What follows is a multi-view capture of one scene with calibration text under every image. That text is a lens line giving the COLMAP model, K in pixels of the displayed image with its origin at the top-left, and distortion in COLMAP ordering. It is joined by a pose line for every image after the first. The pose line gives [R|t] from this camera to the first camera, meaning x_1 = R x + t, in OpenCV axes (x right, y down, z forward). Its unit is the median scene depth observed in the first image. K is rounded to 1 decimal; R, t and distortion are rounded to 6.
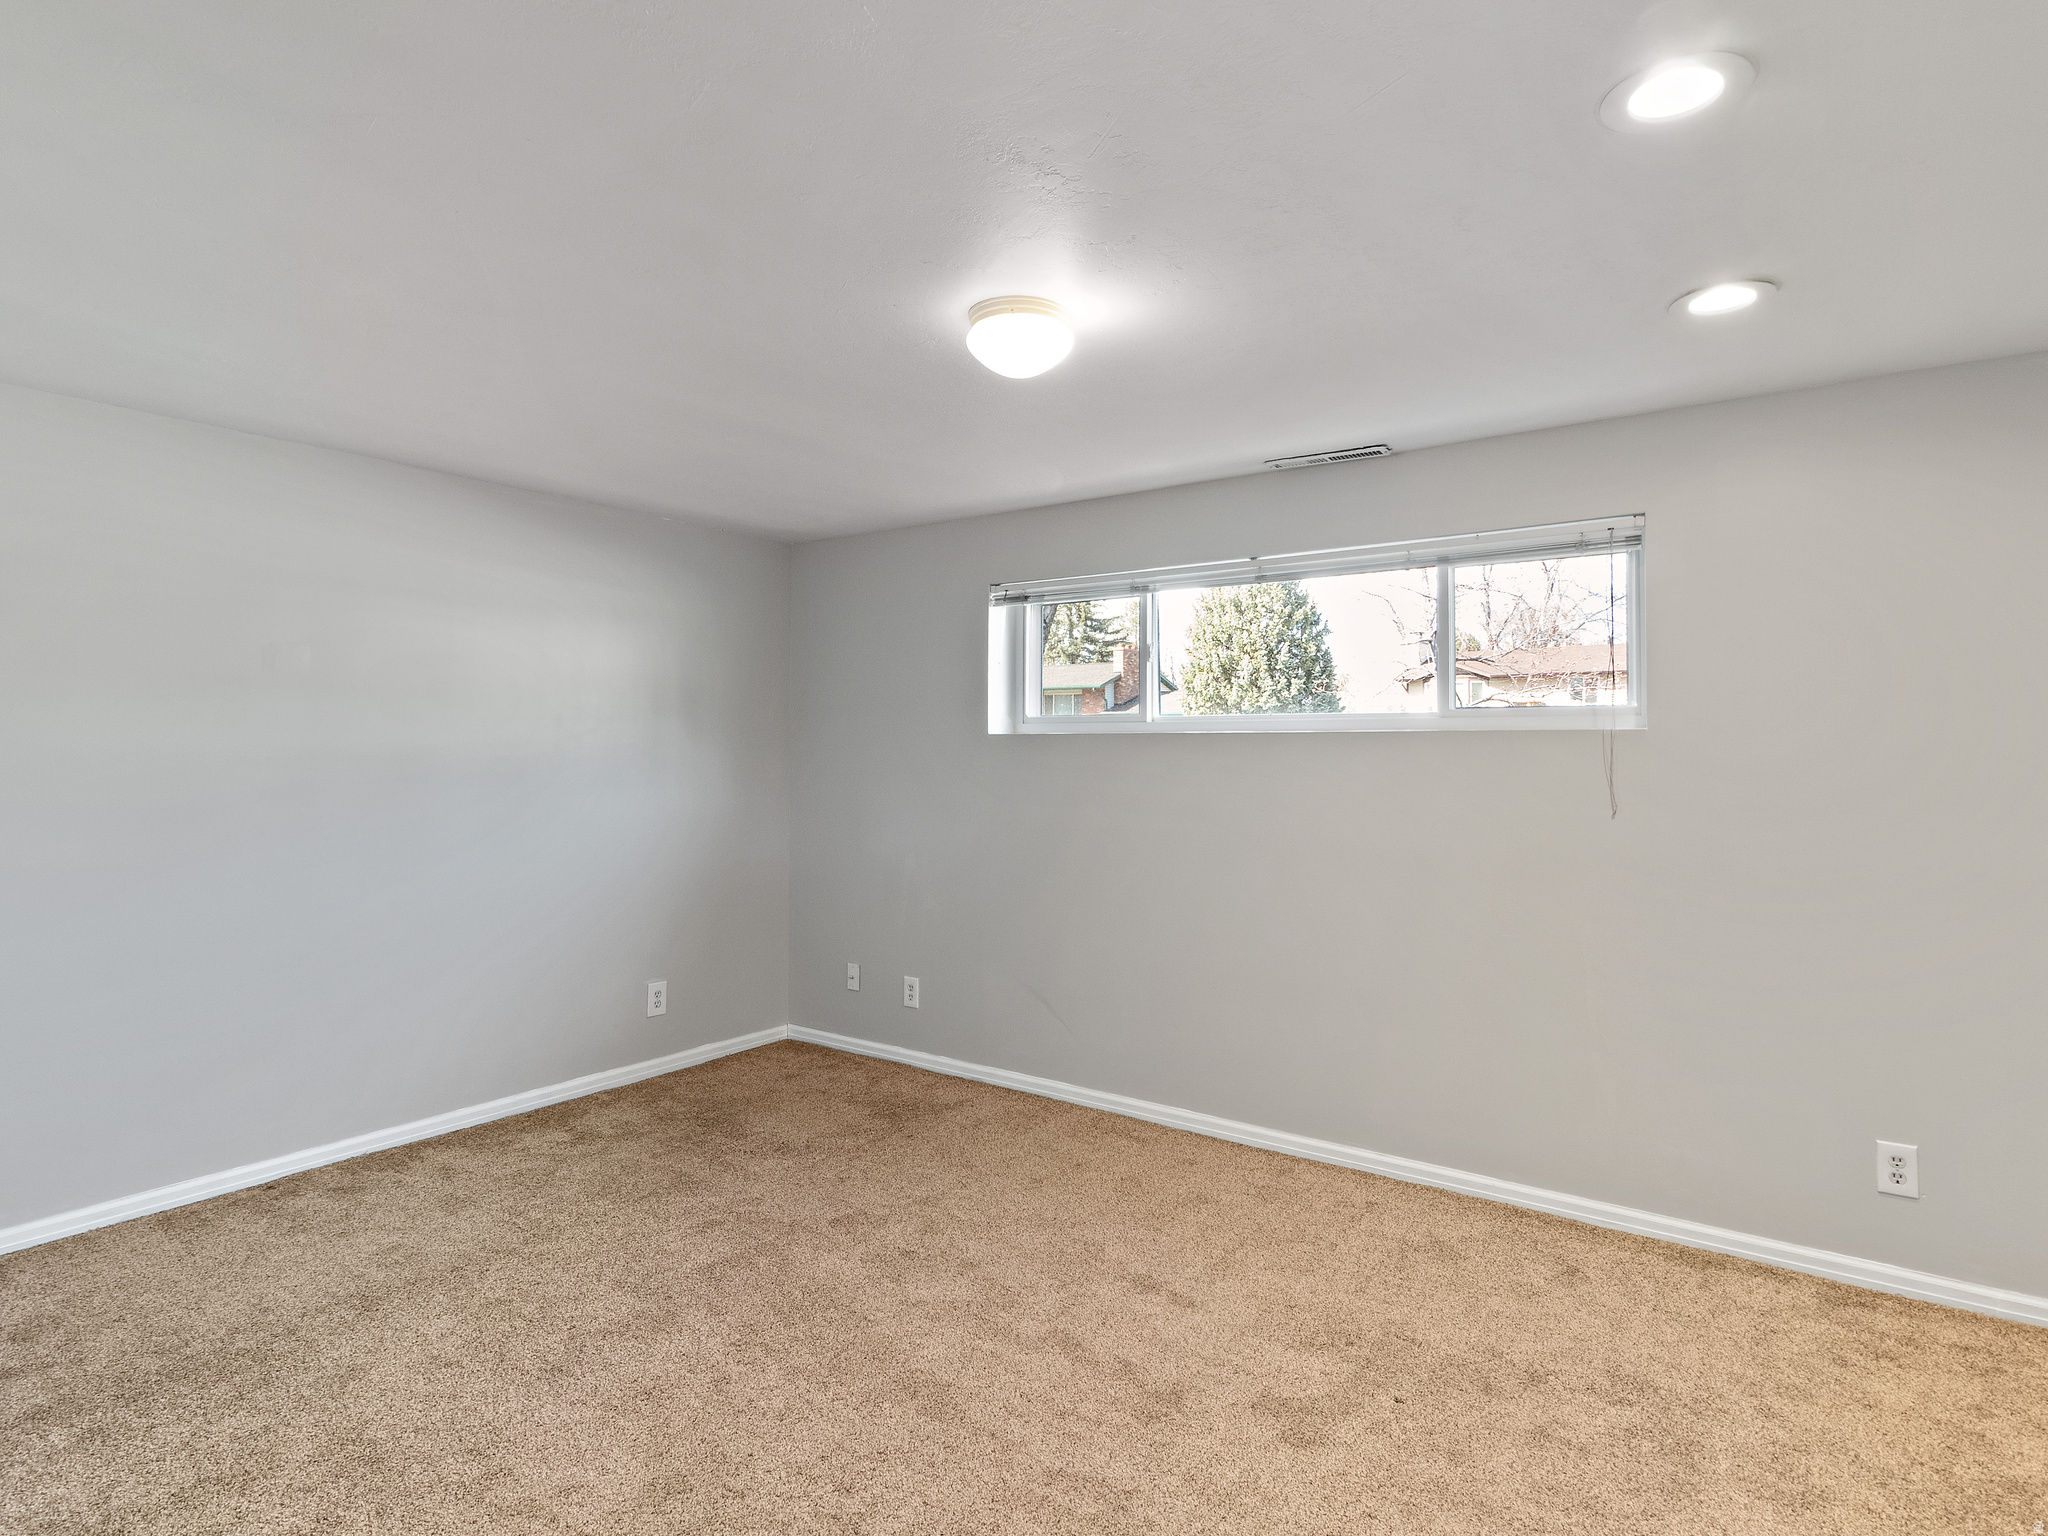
lens RADIAL K [[1093.2, 0, 1031.3], [0, 1093.2, 747.1], [0, 0, 1]] dist [-0.001909, 0.004991]
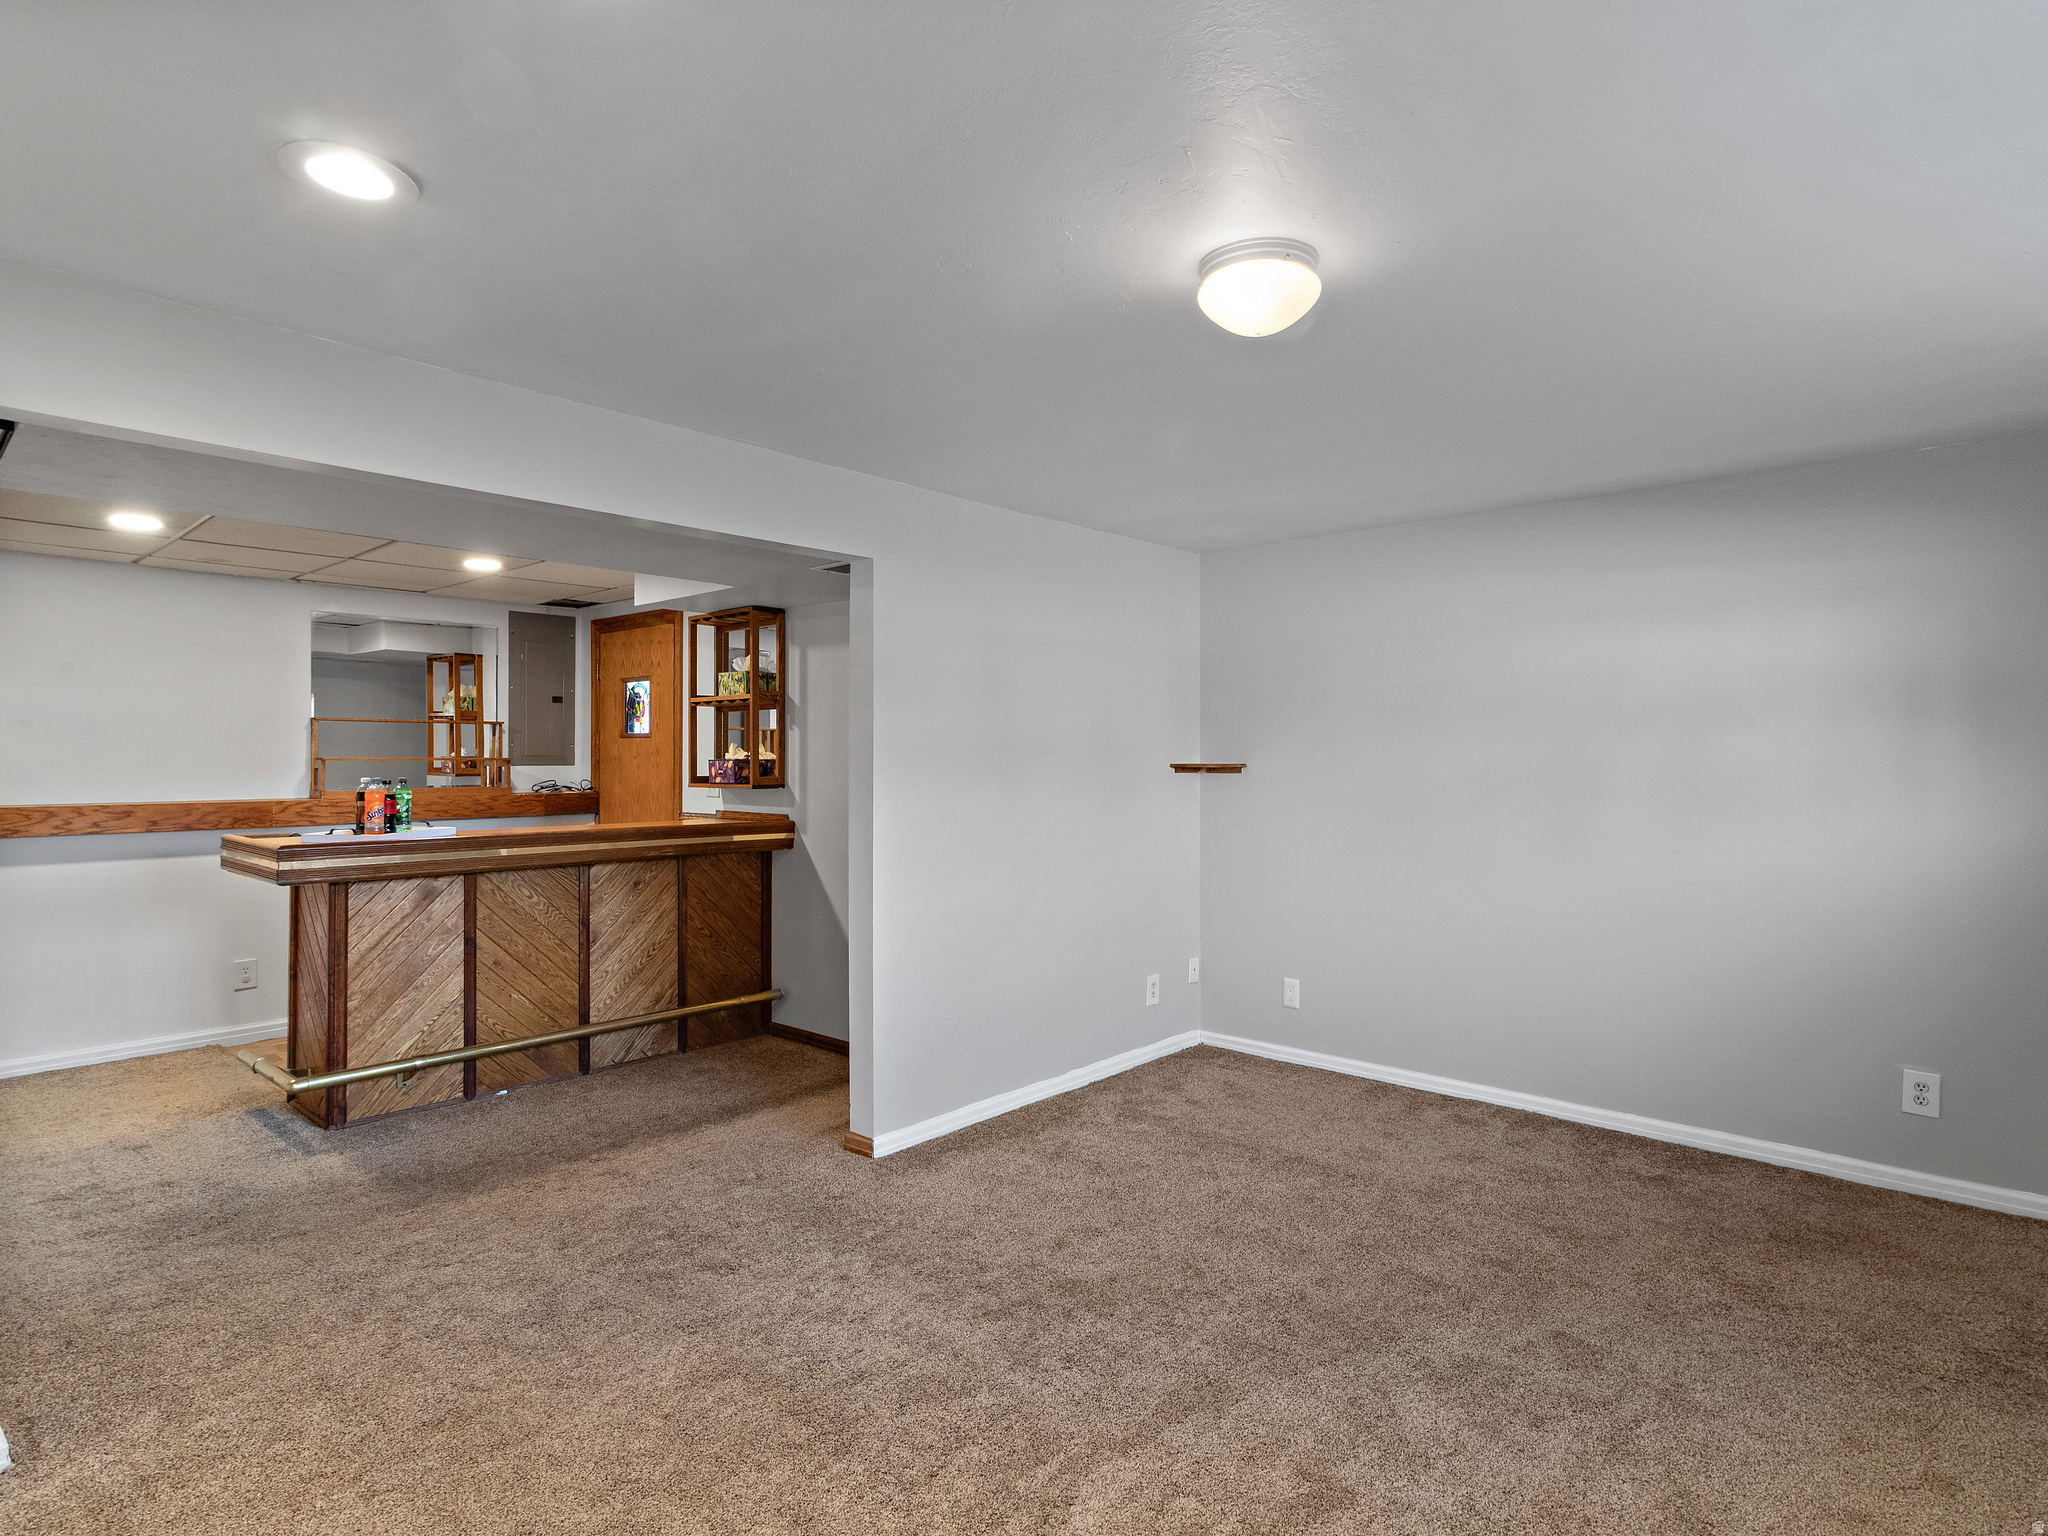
lens RADIAL K [[1093.2, 0, 1034.2], [0, 1093.2, 767.2], [0, 0, 1]] dist [-0.001909, 0.004991]
pose [[-0.088927, 0.010516, -0.995983, 0.584737], [0.000458, 0.999945, 0.010516, -0.000486], [0.996038, 0.000479, -0.088927, 0.596648]]
